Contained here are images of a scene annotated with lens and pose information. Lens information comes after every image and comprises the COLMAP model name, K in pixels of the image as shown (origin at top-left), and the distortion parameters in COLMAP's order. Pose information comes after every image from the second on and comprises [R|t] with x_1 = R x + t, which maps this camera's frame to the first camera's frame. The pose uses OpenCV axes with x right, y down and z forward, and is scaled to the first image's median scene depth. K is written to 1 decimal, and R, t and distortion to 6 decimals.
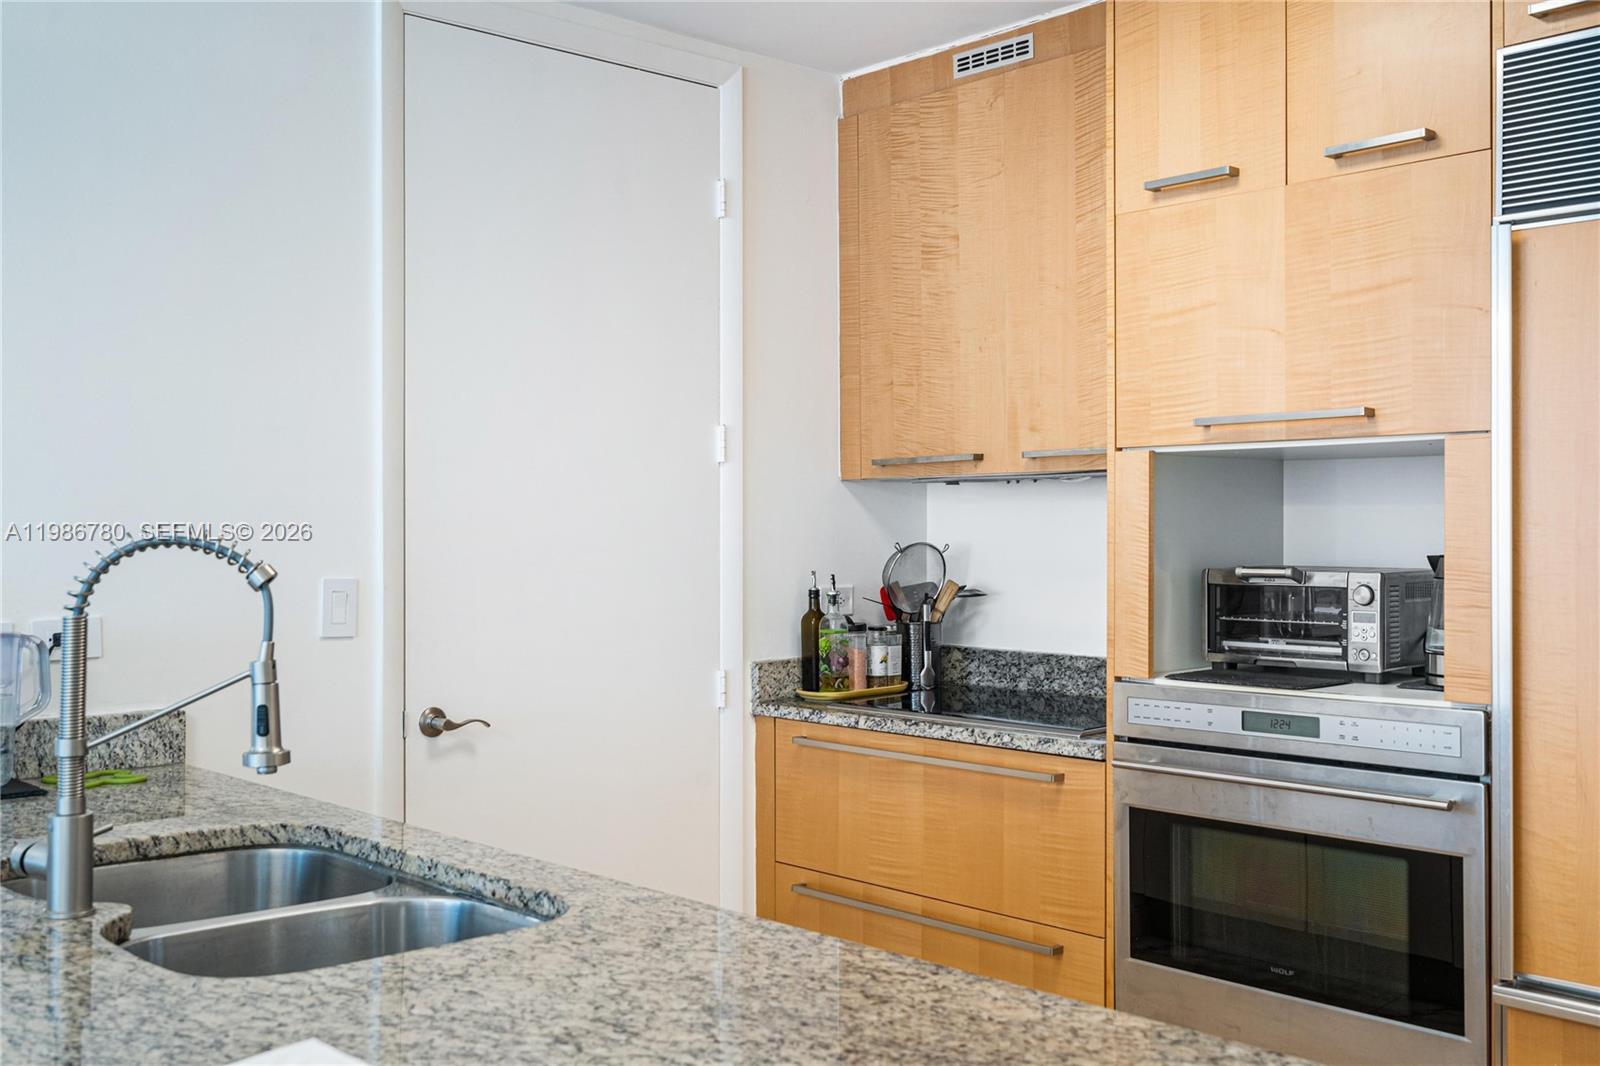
lens RADIAL K [[1599.7, 0, 802.4], [0, 1599.7, 528.2], [0, 0, 1]] dist [0.028961, 0.000000]
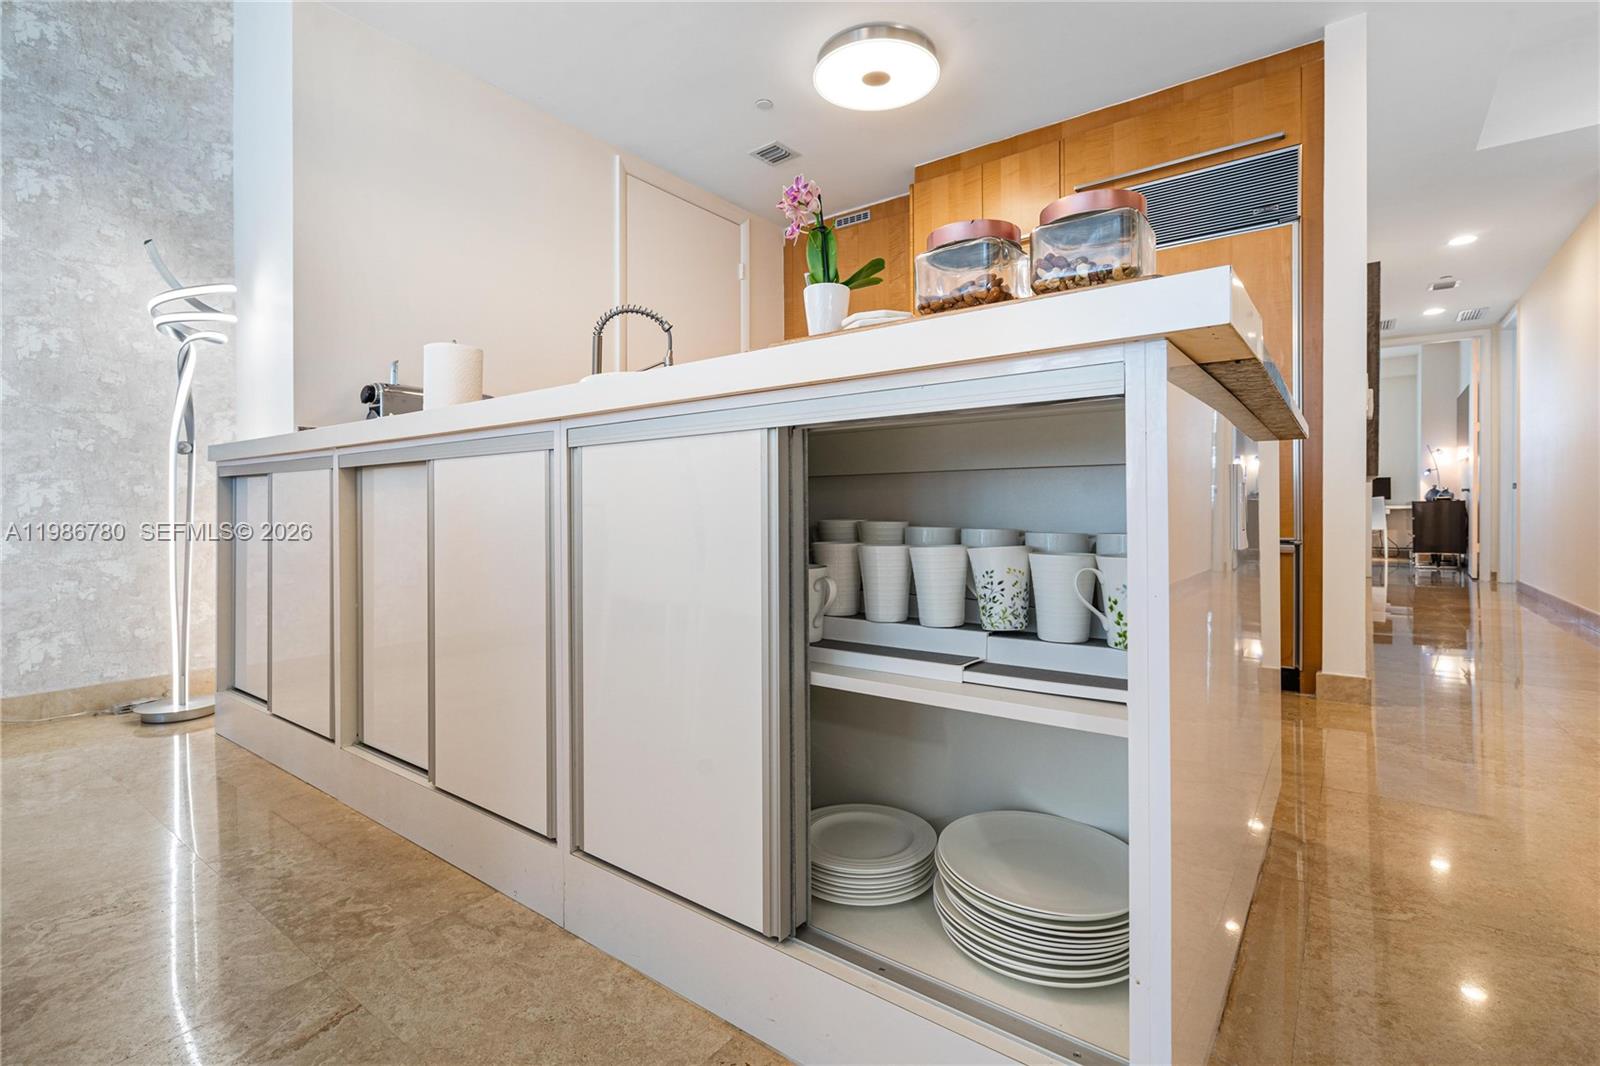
lens RADIAL K [[739.7, 0, 806.4], [0, 739.7, 516.2], [0, 0, 1]] dist [-0.005243, 0.001314]
pose [[0.983769, -0.000787, 0.179437, -0.183620], [0.000096, 0.999993, 0.003864, 0.188163], [-0.179439, -0.003784, 0.983762, -0.134707]]
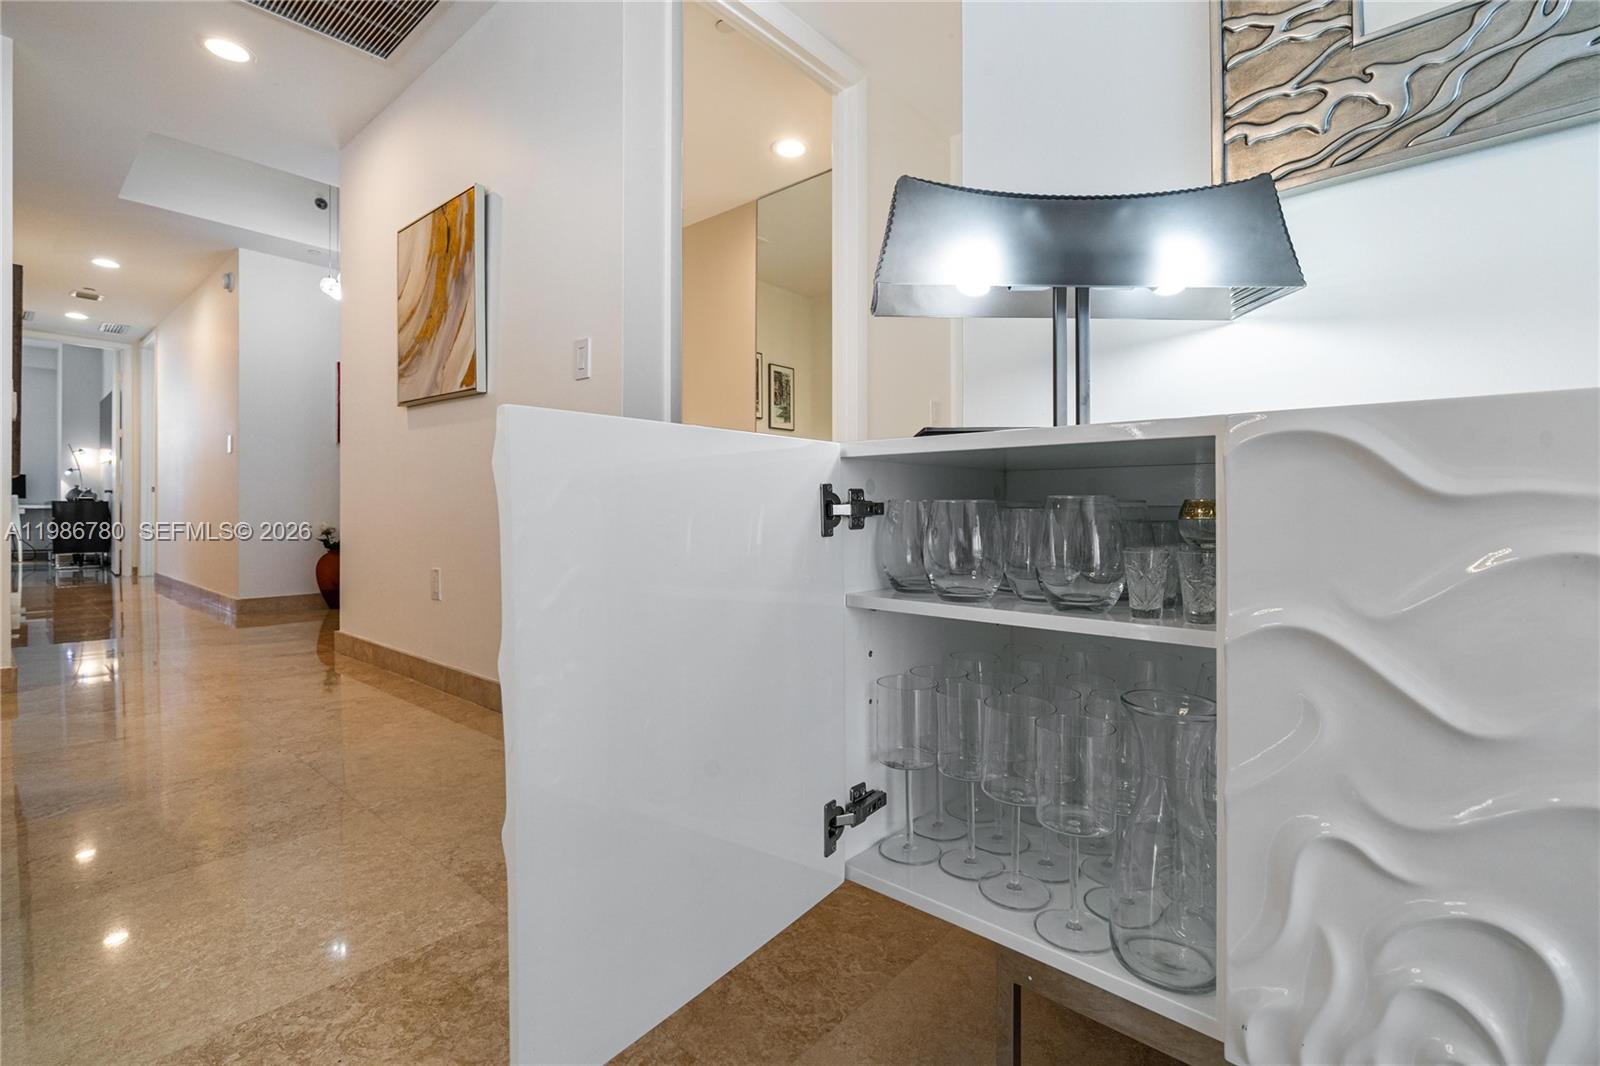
lens RADIAL K [[739.7, 0, 812.1], [0, 739.7, 520.7], [0, 0, 1]] dist [-0.005243, 0.001314]
pose [[-0.101069, -0.003212, 0.994874, -0.272799], [-0.005161, 0.999983, 0.002704, 0.190641], [-0.994866, -0.004861, -0.101084, -0.204371]]
